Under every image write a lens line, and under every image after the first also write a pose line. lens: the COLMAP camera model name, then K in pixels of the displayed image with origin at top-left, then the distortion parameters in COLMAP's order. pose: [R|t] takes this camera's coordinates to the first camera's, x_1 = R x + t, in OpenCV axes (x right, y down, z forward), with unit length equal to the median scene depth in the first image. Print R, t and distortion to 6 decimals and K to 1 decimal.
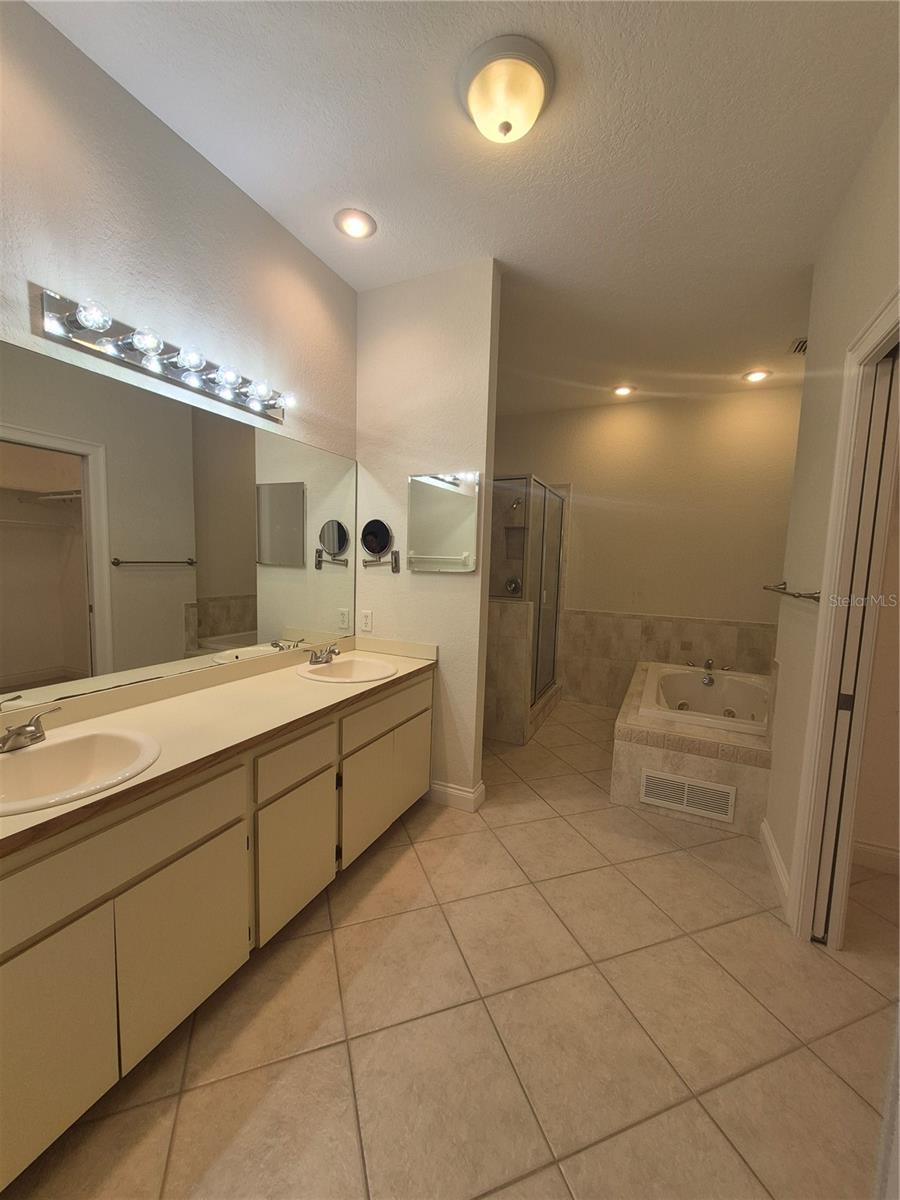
lens RADIAL K [[466.0, 0, 450.1], [0, 466.0, 602.3], [0, 0, 1]] dist [0.002658, -0.000407]
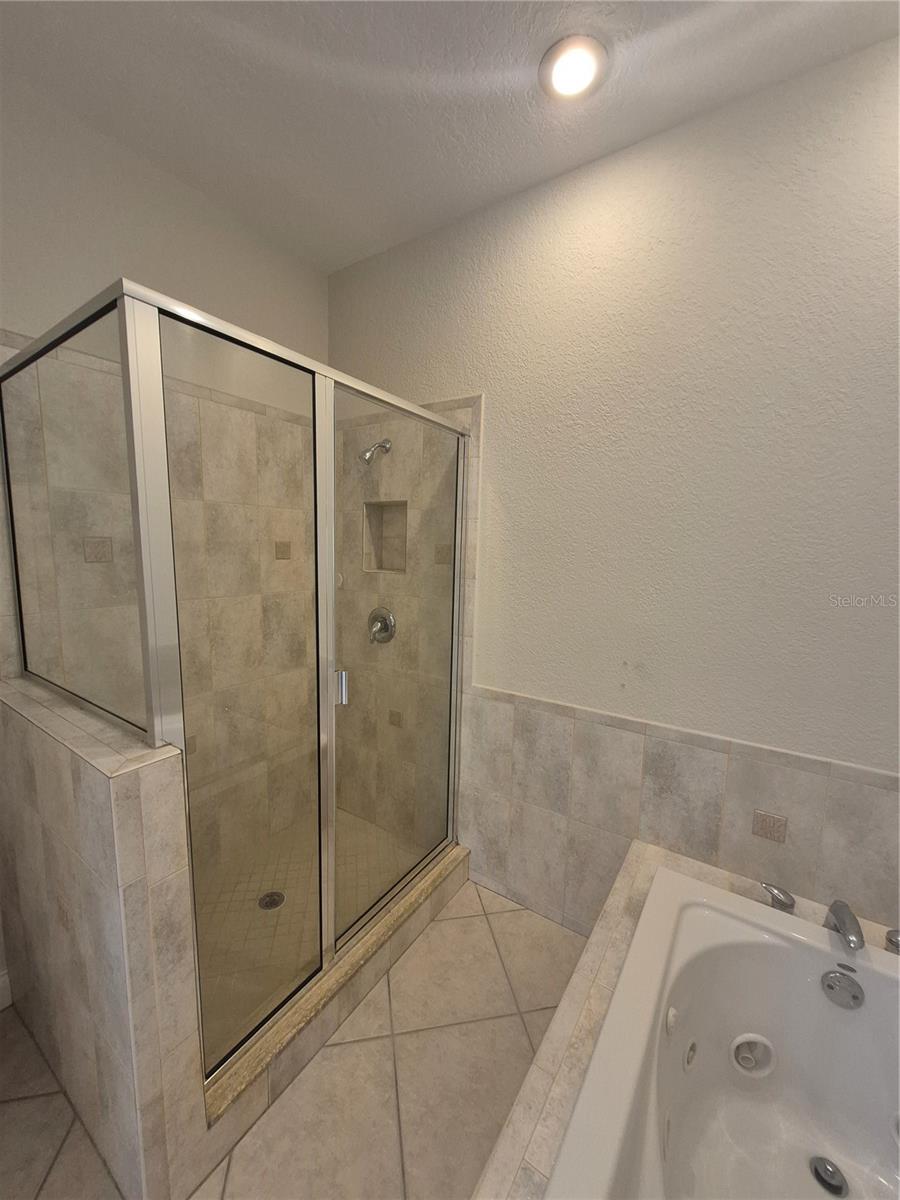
lens RADIAL K [[466.0, 0, 446.6], [0, 466.0, 600.5], [0, 0, 1]] dist [0.002658, -0.000407]
pose [[0.987820, 0.009447, -0.155314, 0.295714], [-0.004846, 0.999539, 0.029974, -0.081320], [0.155526, -0.028856, 0.987410, 0.574338]]
